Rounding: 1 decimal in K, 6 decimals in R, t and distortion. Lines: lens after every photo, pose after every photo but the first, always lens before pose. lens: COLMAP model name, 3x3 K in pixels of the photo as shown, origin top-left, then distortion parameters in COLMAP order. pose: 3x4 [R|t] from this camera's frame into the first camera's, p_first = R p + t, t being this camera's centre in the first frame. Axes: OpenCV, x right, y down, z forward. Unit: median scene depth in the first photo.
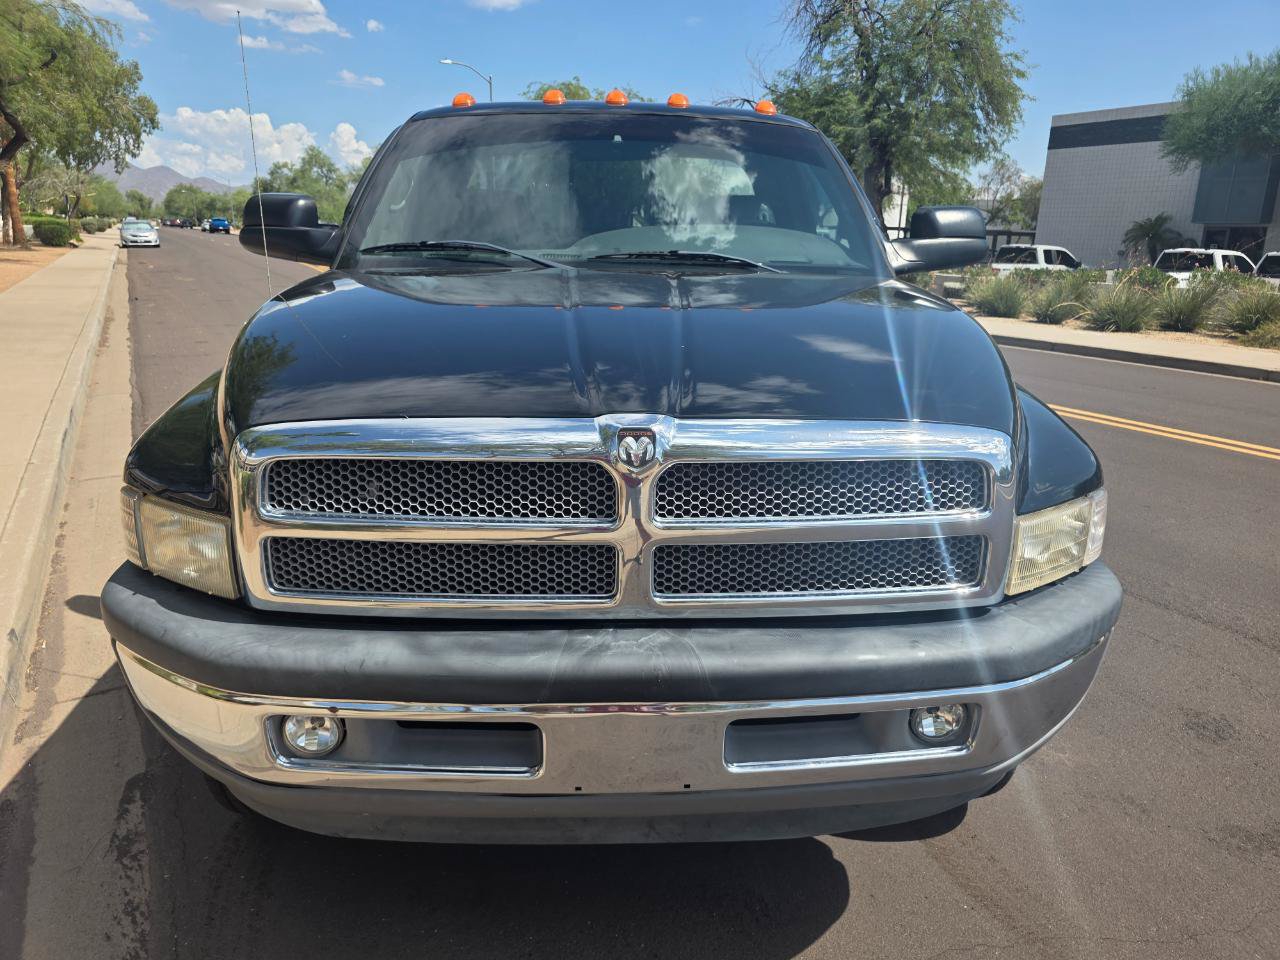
lens RADIAL K [[879.8, 0, 640.0], [0, 879.8, 480.0], [0, 0, 1]] dist [0.037745, -0.037073]
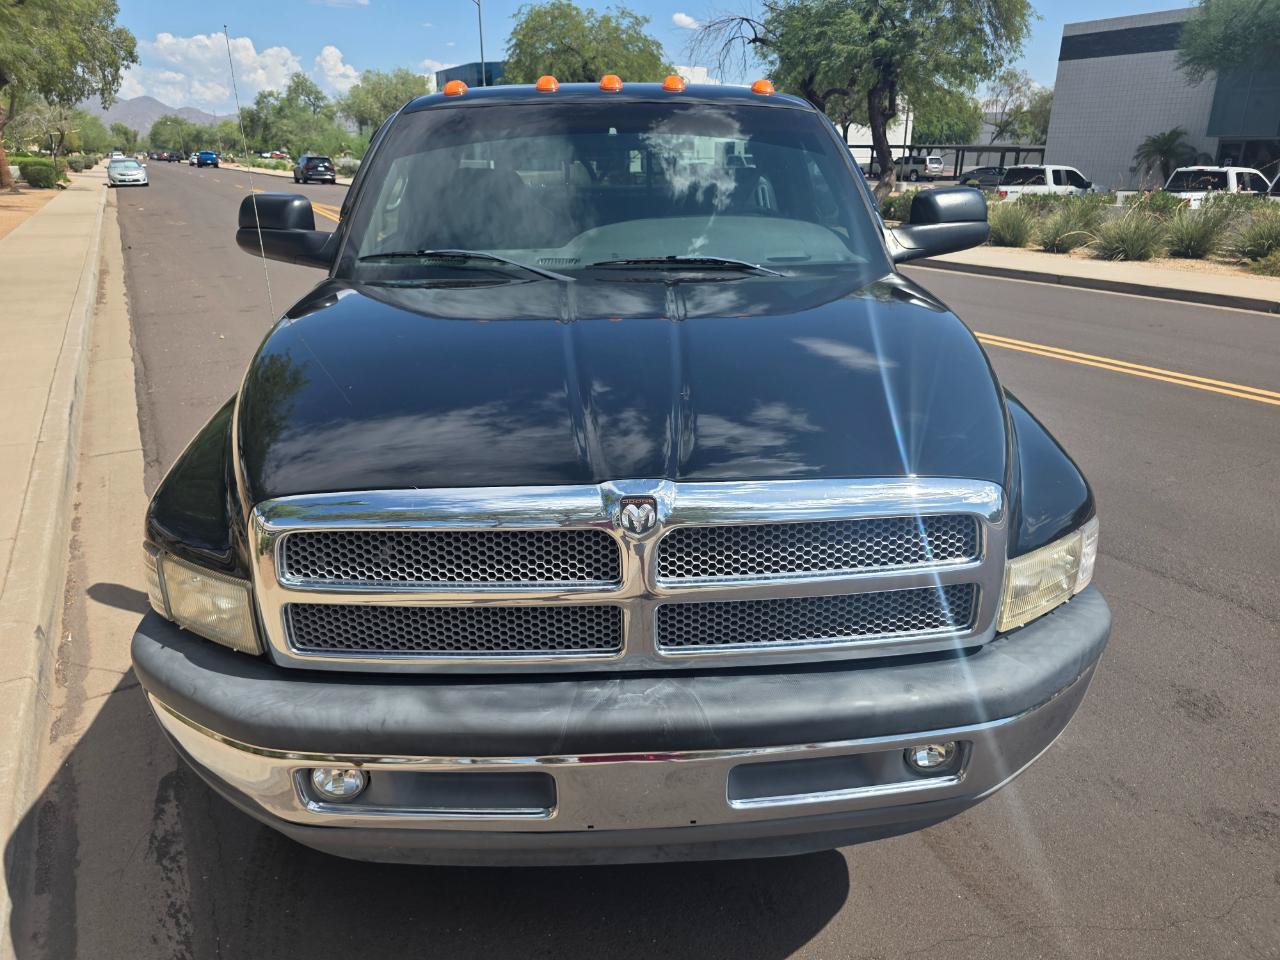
lens RADIAL K [[881.5, 0, 635.7], [0, 881.5, 478.0], [0, 0, 1]] dist [0.034068, -0.032873]
pose [[0.999726, -0.021299, -0.009745, 0.002210], [0.021982, 0.996832, 0.076436, -0.096321], [0.008086, -0.076629, 0.997027, -0.018382]]
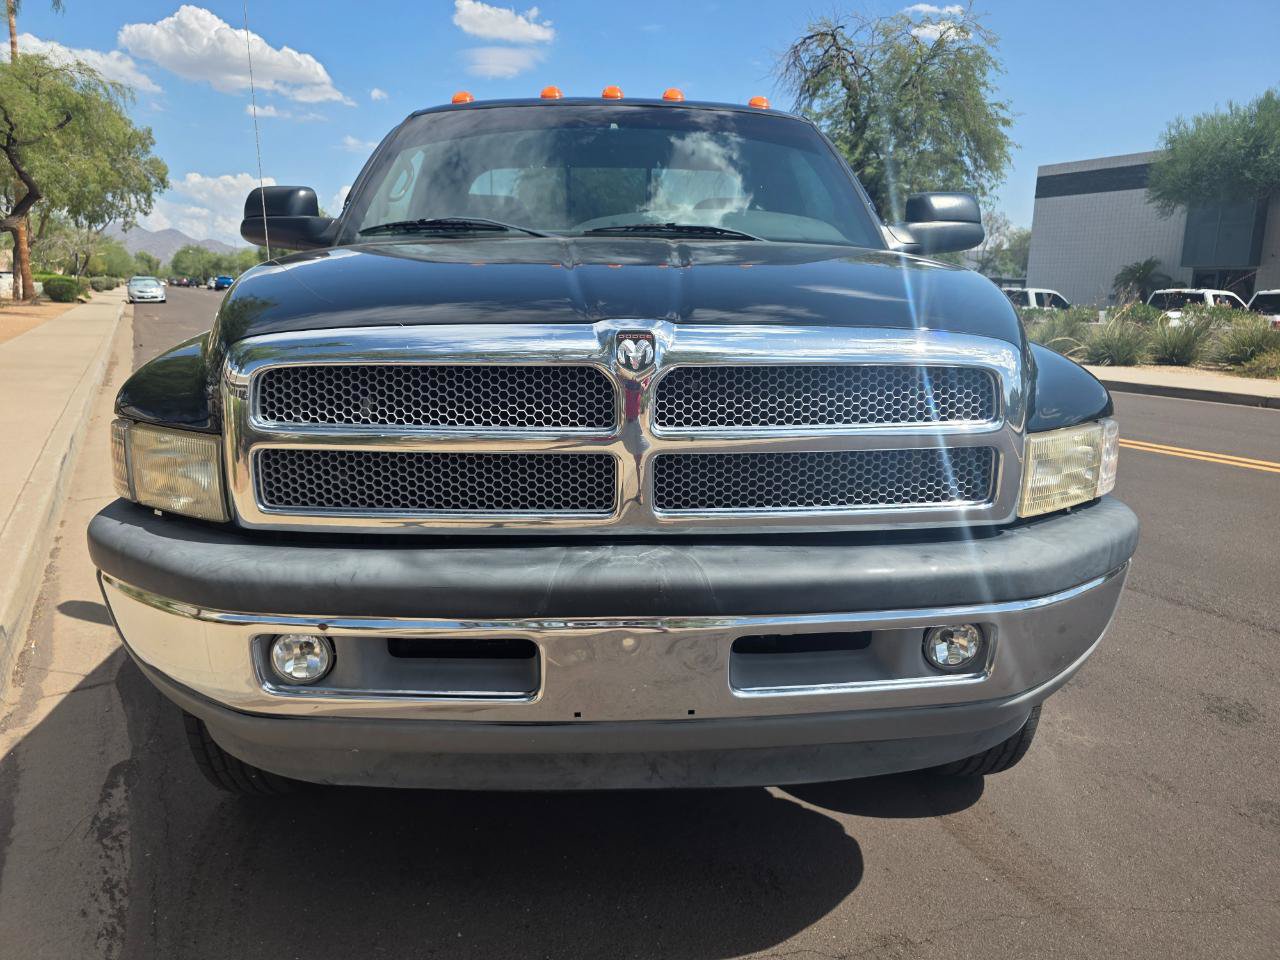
lens RADIAL K [[879.4, 0, 630.8], [0, 879.4, 467.6], [0, 0, 1]] dist [0.038327, -0.038595]
pose [[0.999933, -0.008520, -0.007822, -0.001634], [0.007945, 0.997453, -0.070877, 0.097756], [0.008406, 0.070810, 0.997454, 0.019622]]
